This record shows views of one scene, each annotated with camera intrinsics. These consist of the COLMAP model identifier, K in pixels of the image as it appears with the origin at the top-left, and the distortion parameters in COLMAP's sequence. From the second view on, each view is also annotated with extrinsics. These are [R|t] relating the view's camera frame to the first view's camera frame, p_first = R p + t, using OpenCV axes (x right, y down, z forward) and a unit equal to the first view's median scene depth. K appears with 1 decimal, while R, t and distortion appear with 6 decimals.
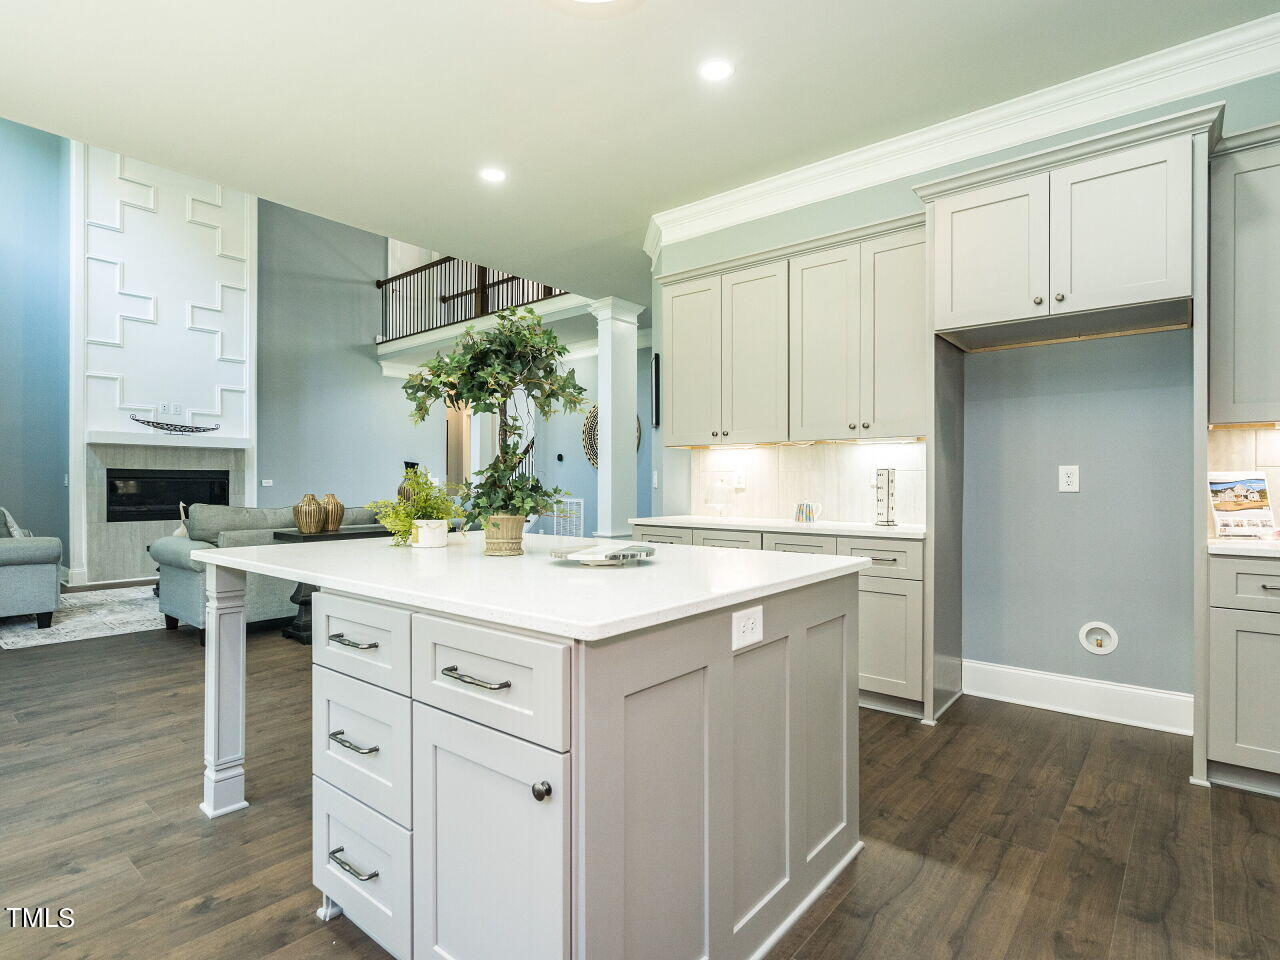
lens RADIAL K [[666.8, 0, 638.0], [0, 666.8, 474.6], [0, 0, 1]] dist [0.002760, 0.000984]
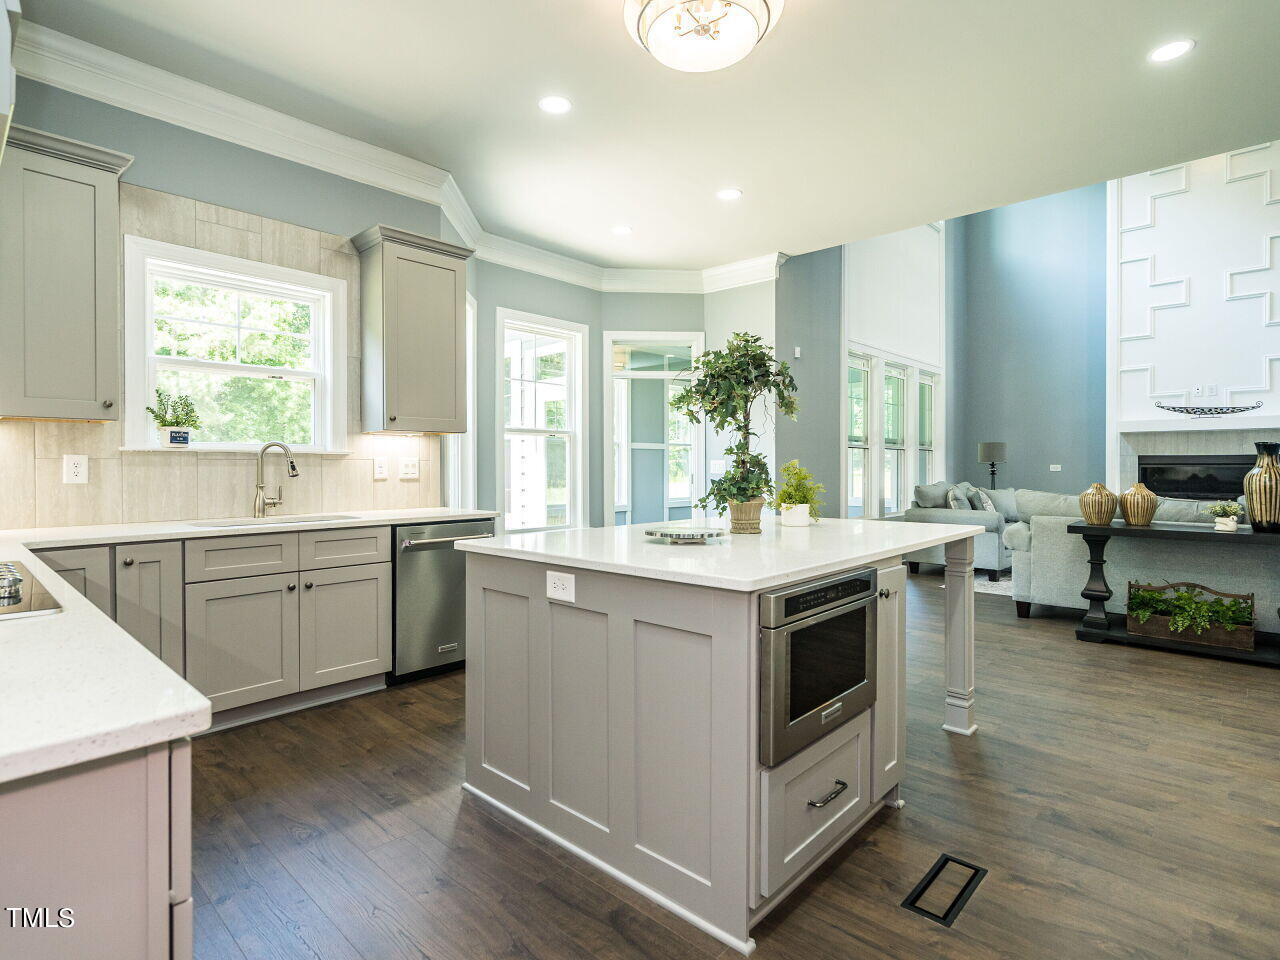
lens RADIAL K [[666.8, 0, 638.0], [0, 666.8, 474.6], [0, 0, 1]] dist [0.002760, 0.000984]
pose [[-0.056713, 0.012511, -0.998312, 0.585739], [0.011947, 0.999858, 0.011851, -0.000934], [0.998319, -0.011254, -0.056854, 0.495573]]
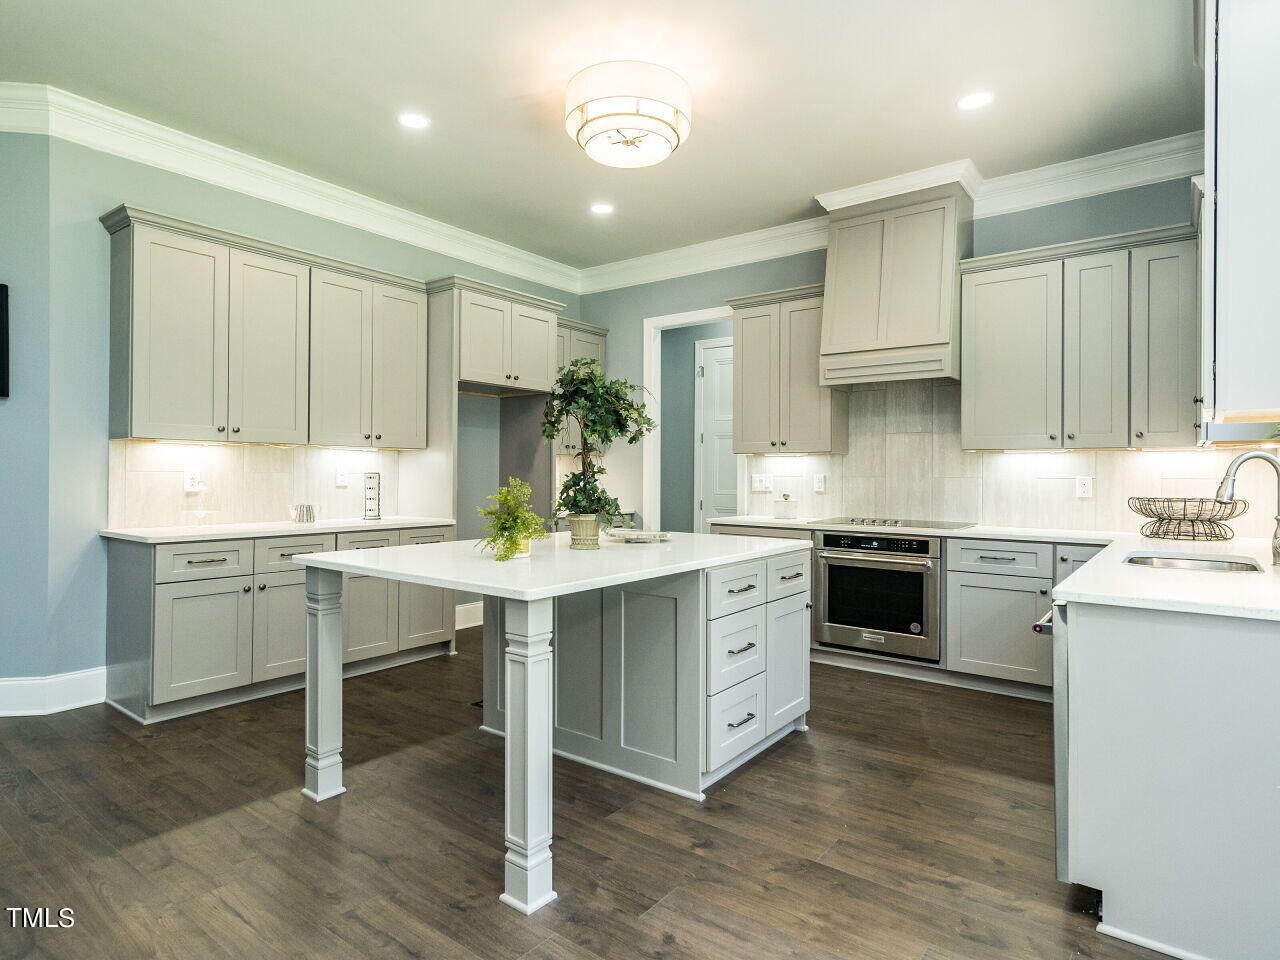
lens RADIAL K [[711.4, 0, 636.0], [0, 711.4, 474.9], [0, 0, 1]] dist [0.000830, 0.000193]
pose [[-0.043312, 0.000246, 0.999062, -0.889910], [-0.016301, 0.999867, -0.000953, -0.010564], [-0.998929, -0.016327, -0.043303, 0.546719]]
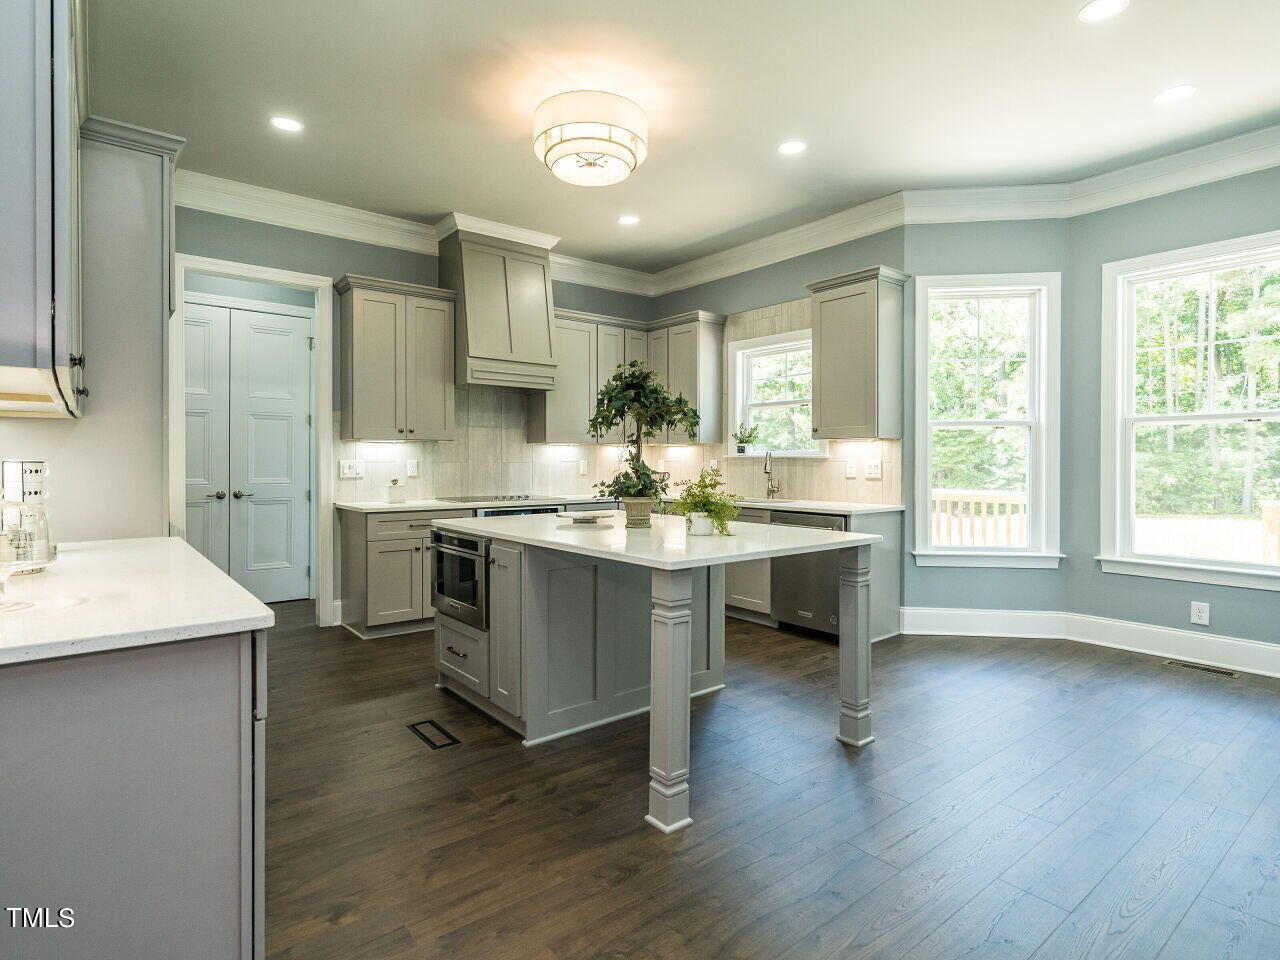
lens RADIAL K [[672.3, 0, 619.6], [0, 672.3, 464.5], [0, 0, 1]] dist [0.002618, 0.000830]
pose [[-0.976331, -0.001545, 0.216274, -0.272651], [-0.002668, 0.999984, -0.004900, -0.003865], [-0.216263, -0.005361, -0.976320, 1.391311]]
